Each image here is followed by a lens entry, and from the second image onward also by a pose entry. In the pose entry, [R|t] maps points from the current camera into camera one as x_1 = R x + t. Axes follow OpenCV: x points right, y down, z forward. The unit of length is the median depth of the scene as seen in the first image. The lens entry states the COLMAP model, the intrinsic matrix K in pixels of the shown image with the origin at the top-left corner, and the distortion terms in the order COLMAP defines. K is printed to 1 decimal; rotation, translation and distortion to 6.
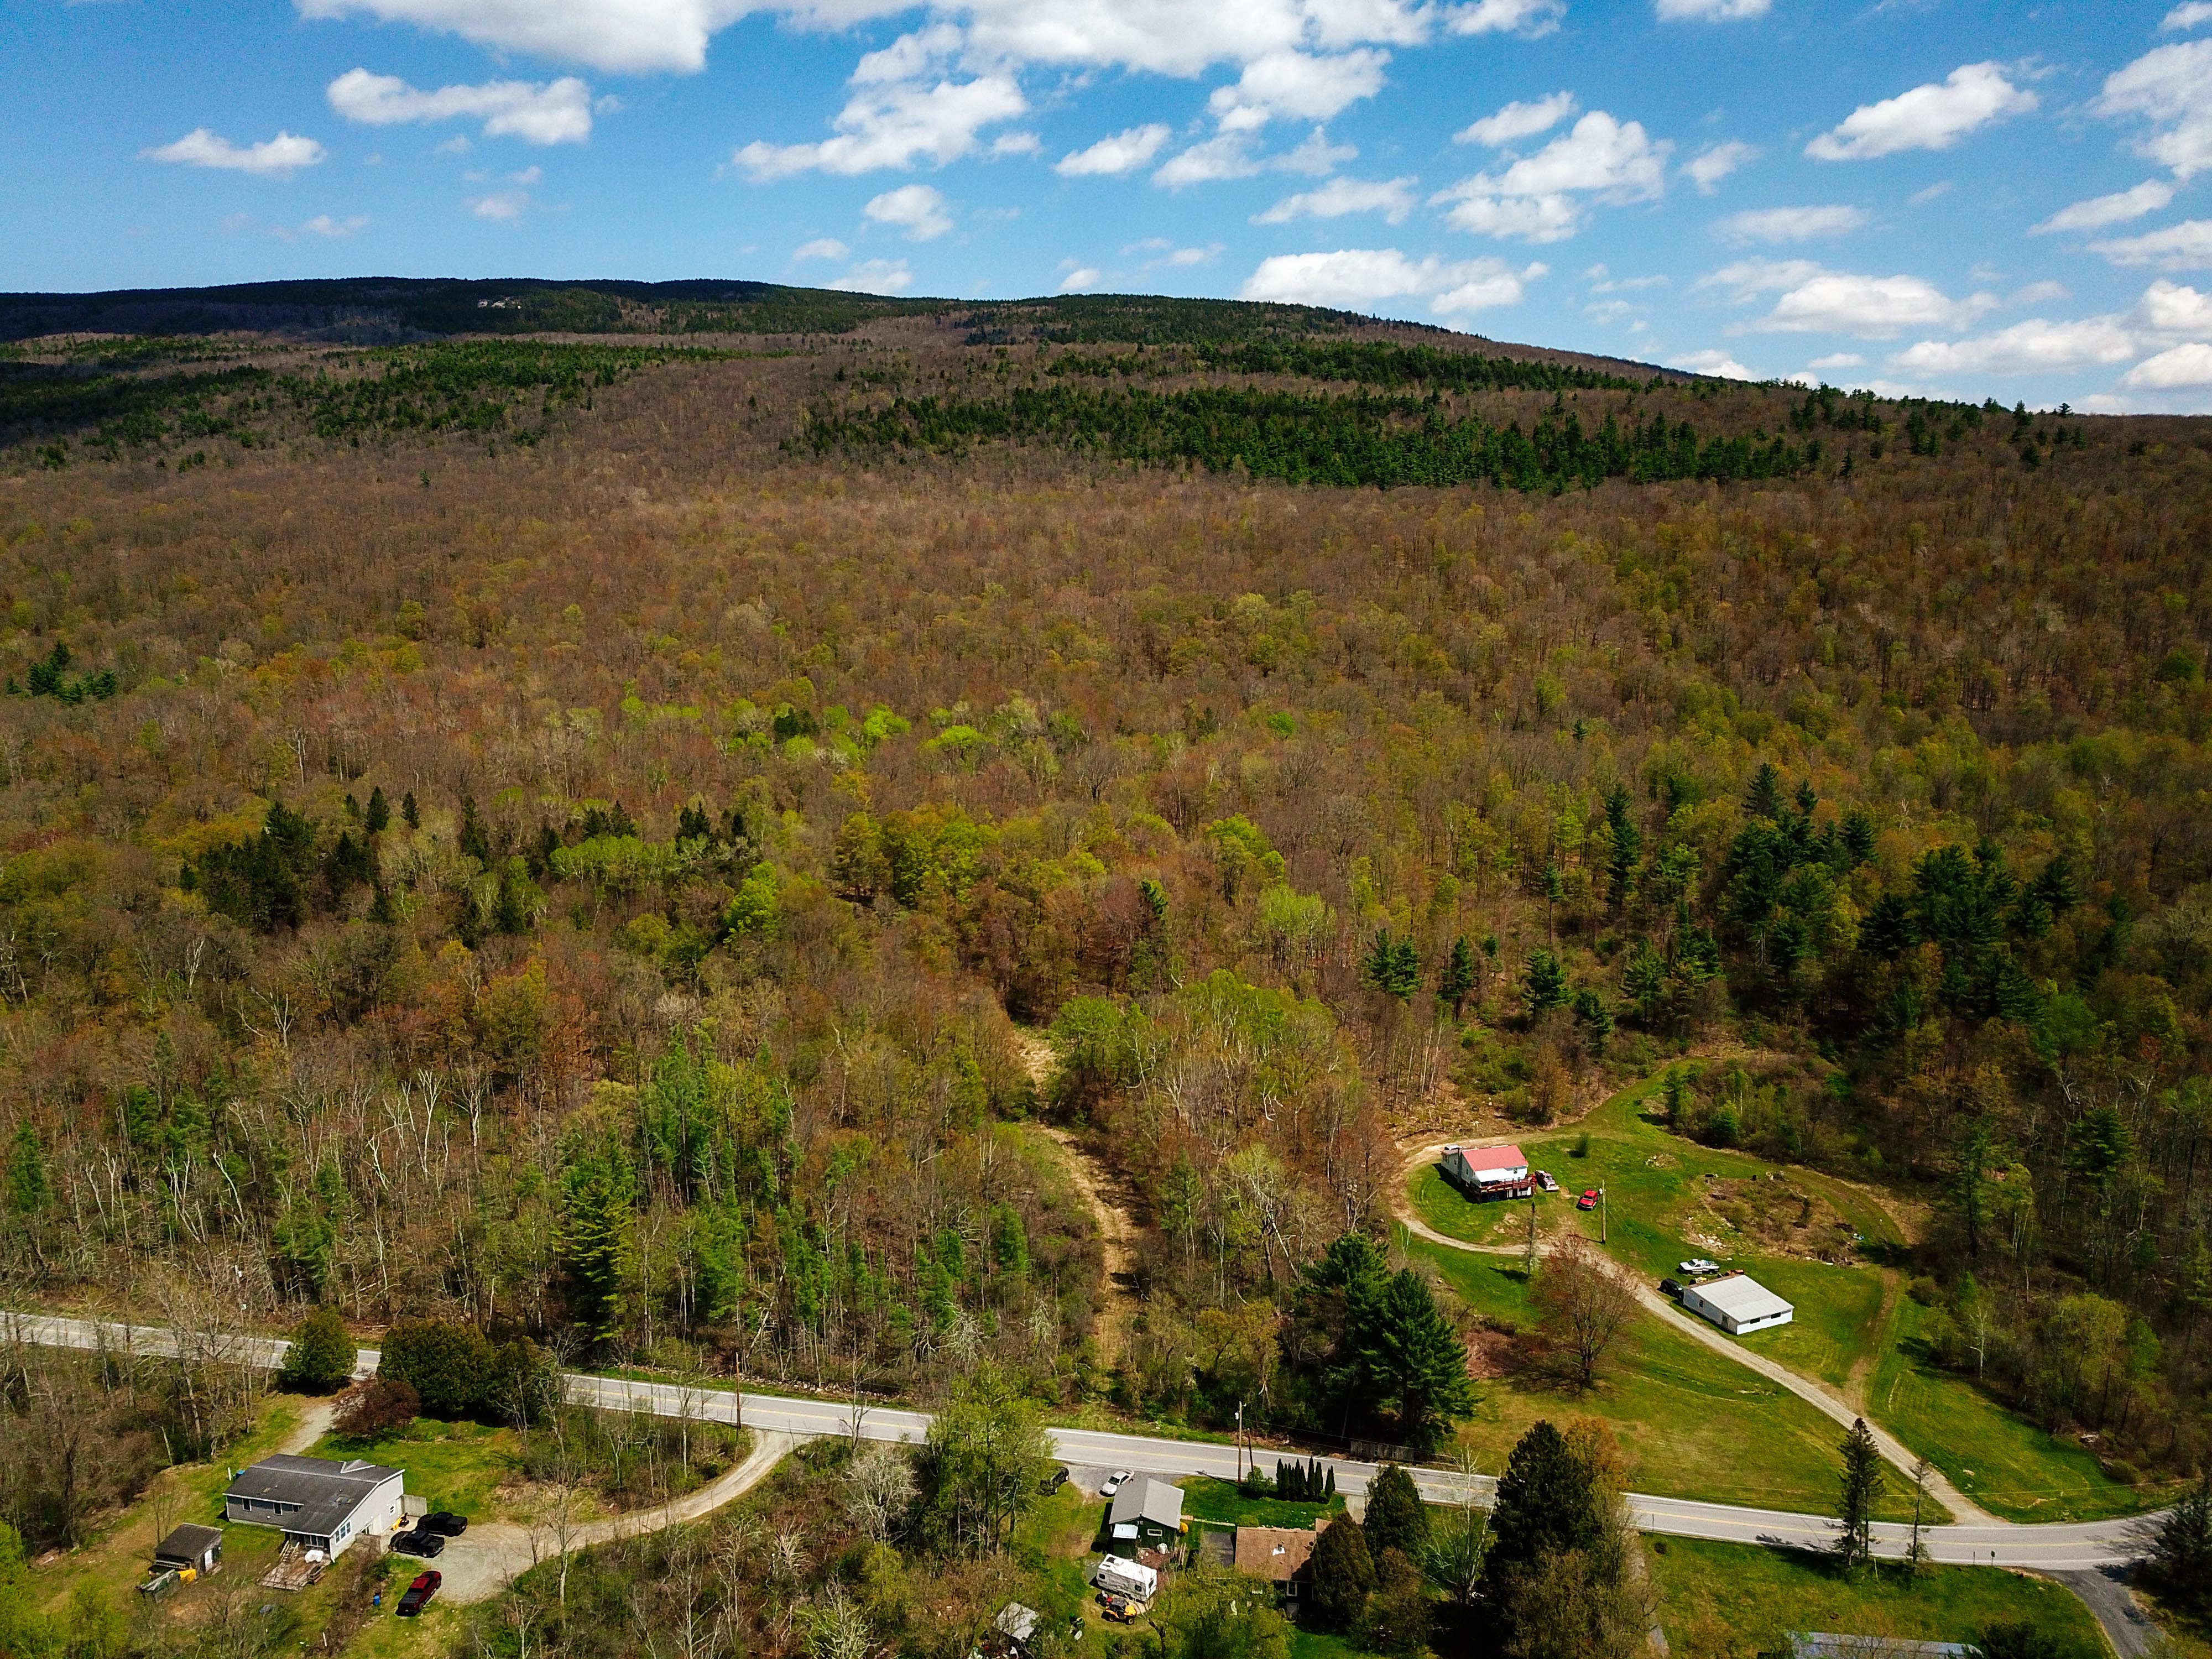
lens RADIAL K [[1661.9, 0, 1124.4], [0, 1661.9, 824.2], [0, 0, 1]] dist [0.006481, 0.007306]
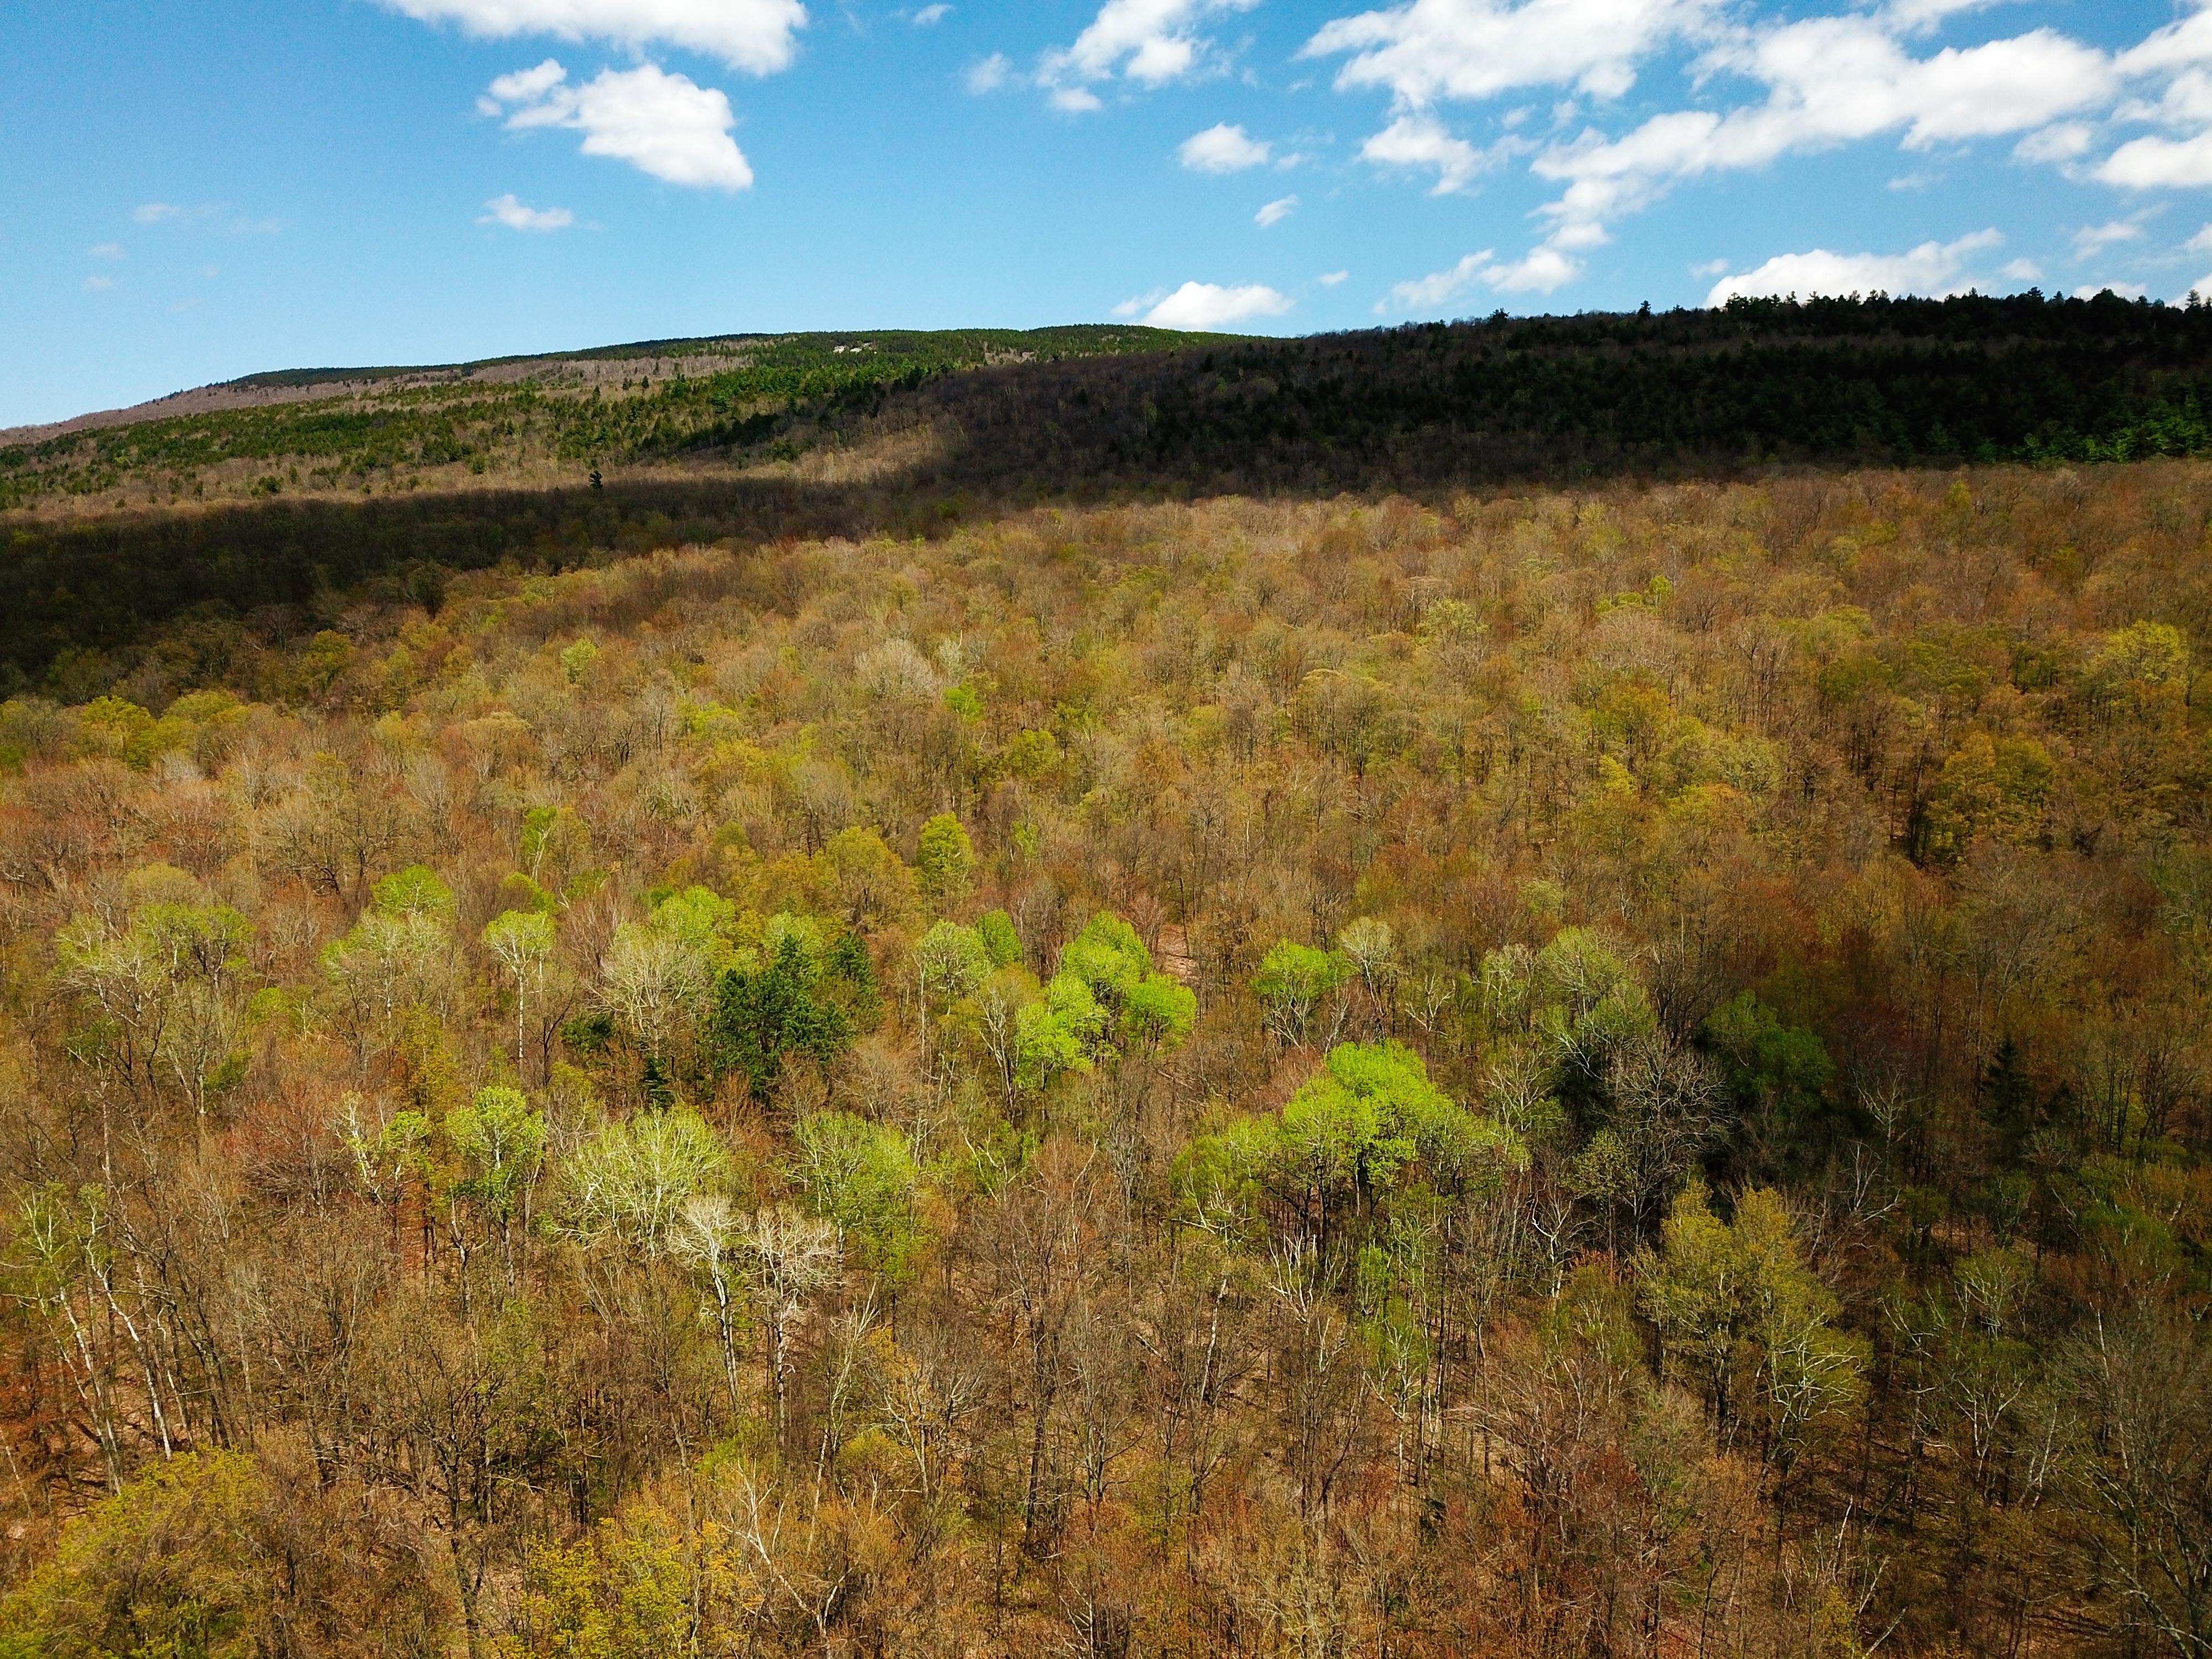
lens RADIAL K [[1668.9, 0, 1131.3], [0, 1668.9, 821.0], [0, 0, 1]] dist [0.016933, -0.010143]
pose [[0.973333, 0.036407, -0.226490, -0.154524], [-0.049835, 0.997304, -0.053855, -0.156989], [0.223919, 0.063706, 0.972523, 1.467729]]
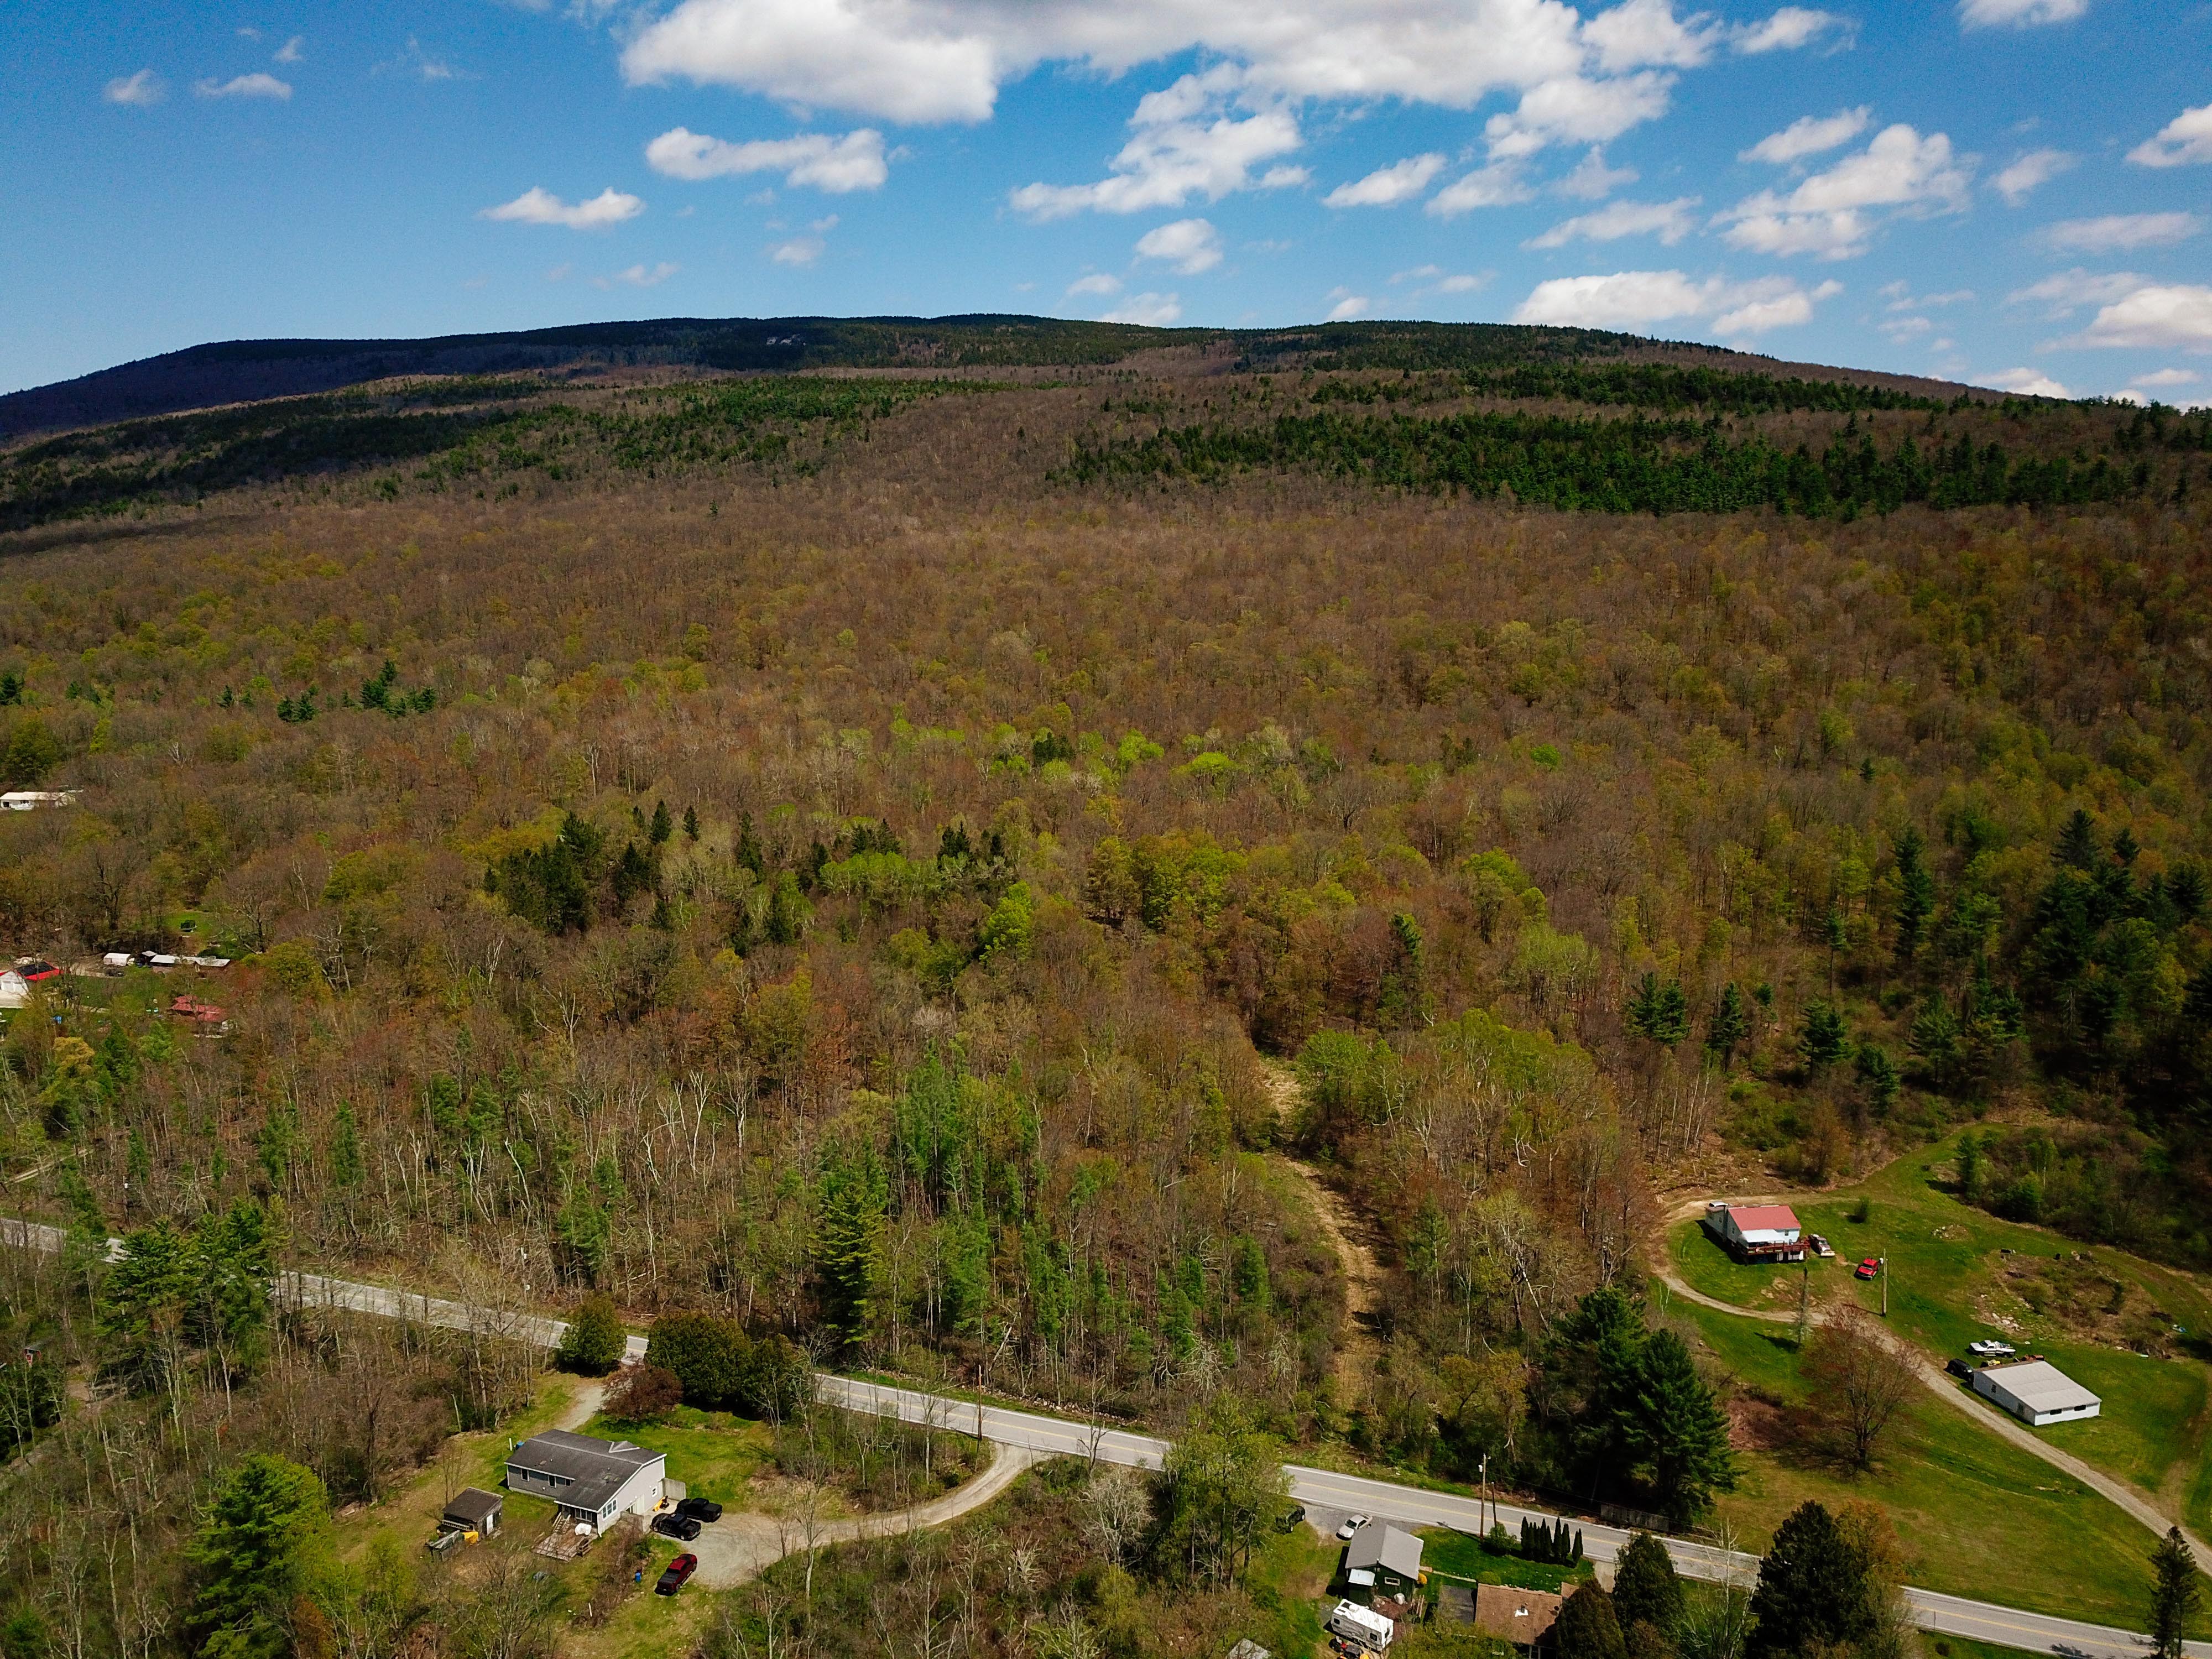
lens RADIAL K [[1668.9, 0, 1131.3], [0, 1668.9, 821.0], [0, 0, 1]] dist [0.016933, -0.010143]
pose [[0.988909, 0.024961, -0.146408, -0.000242], [-0.027702, 0.999477, -0.016710, 0.000262], [0.145914, 0.020581, 0.989083, -0.002167]]
